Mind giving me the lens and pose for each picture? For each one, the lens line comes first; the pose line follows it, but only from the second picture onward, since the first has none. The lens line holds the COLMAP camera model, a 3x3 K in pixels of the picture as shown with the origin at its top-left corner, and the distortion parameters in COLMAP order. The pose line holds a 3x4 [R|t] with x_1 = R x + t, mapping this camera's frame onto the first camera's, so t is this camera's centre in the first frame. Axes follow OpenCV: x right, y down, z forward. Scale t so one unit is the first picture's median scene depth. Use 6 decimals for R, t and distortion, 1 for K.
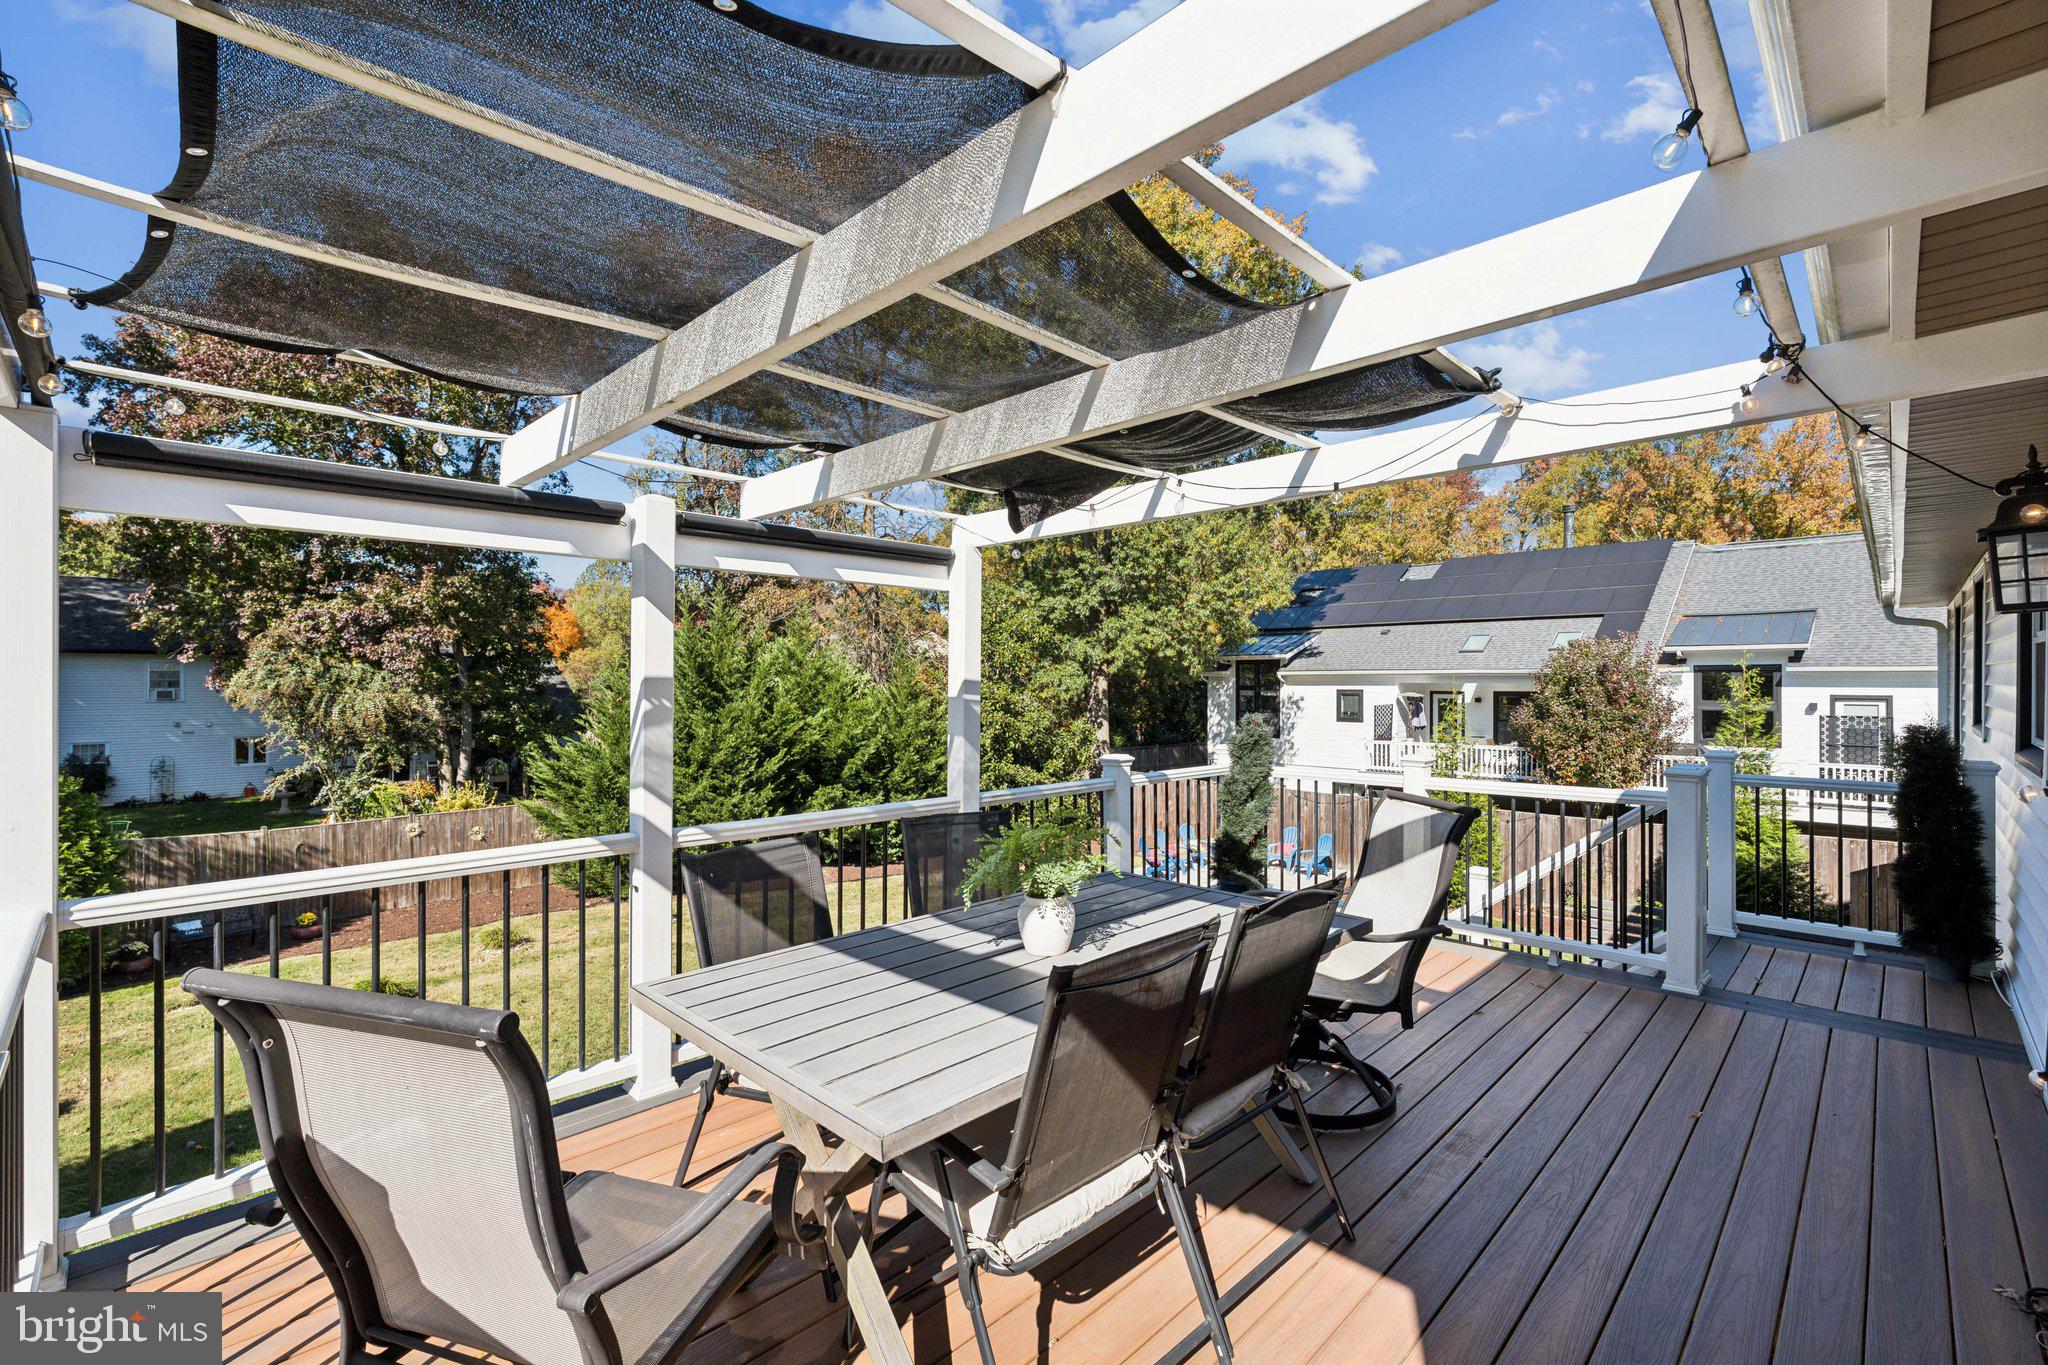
lens RADIAL K [[906.3, 0, 1025.9], [0, 906.3, 686.8], [0, 0, 1]] dist [0.001115, 0.001311]
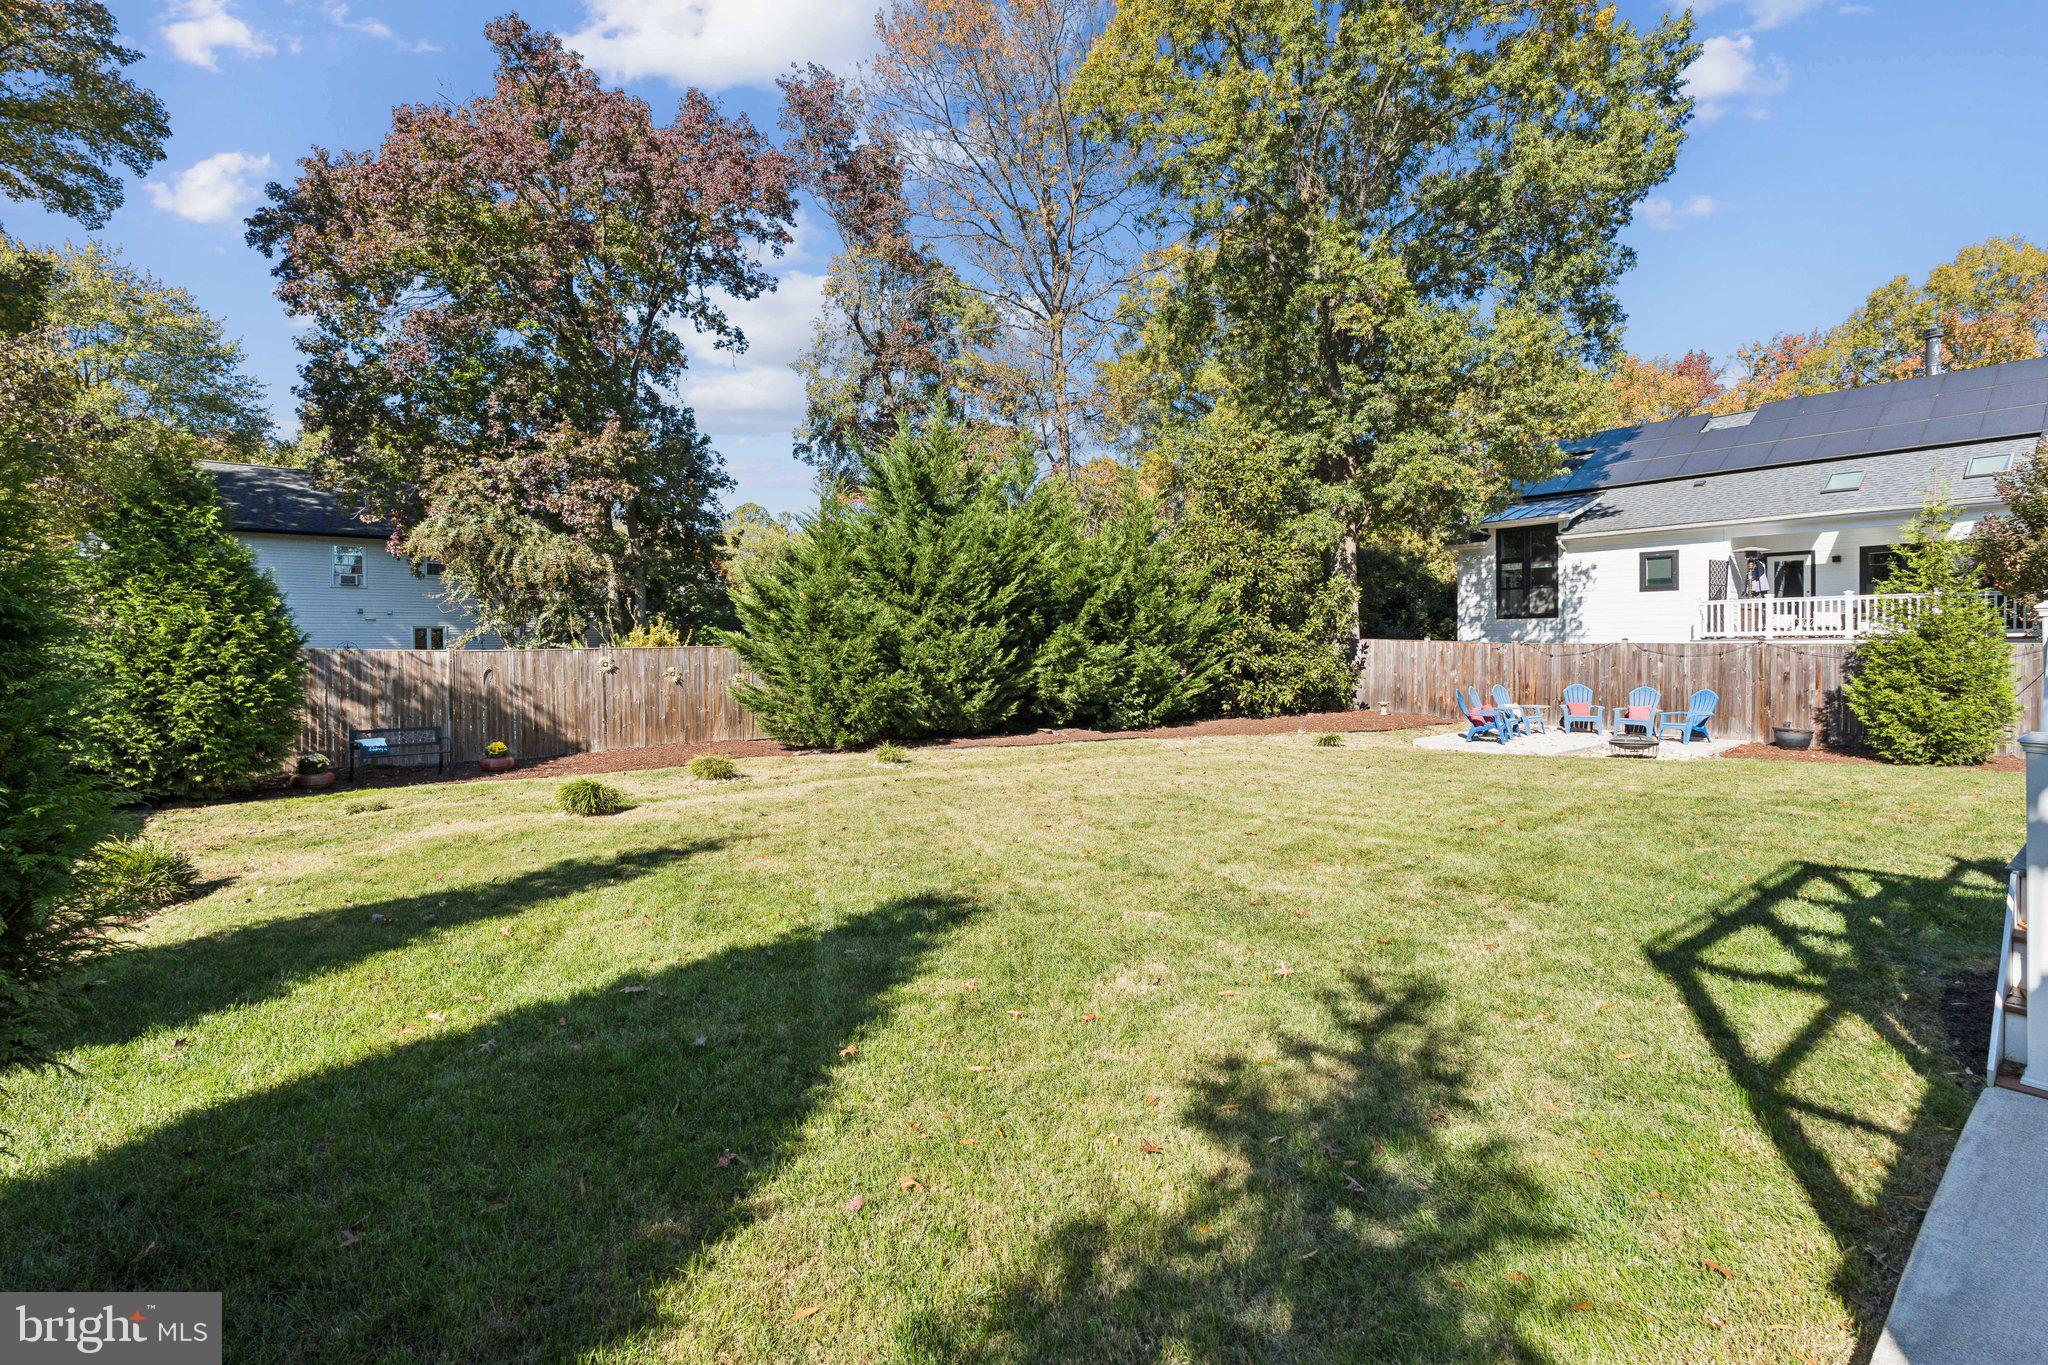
lens RADIAL K [[906.3, 0, 1025.9], [0, 906.3, 669.5], [0, 0, 1]] dist [0.001115, 0.001311]
pose [[0.992775, -0.003141, -0.119953, -0.131801], [0.003722, 0.999982, 0.004623, 0.122698], [0.119936, -0.005036, 0.992769, 0.143129]]
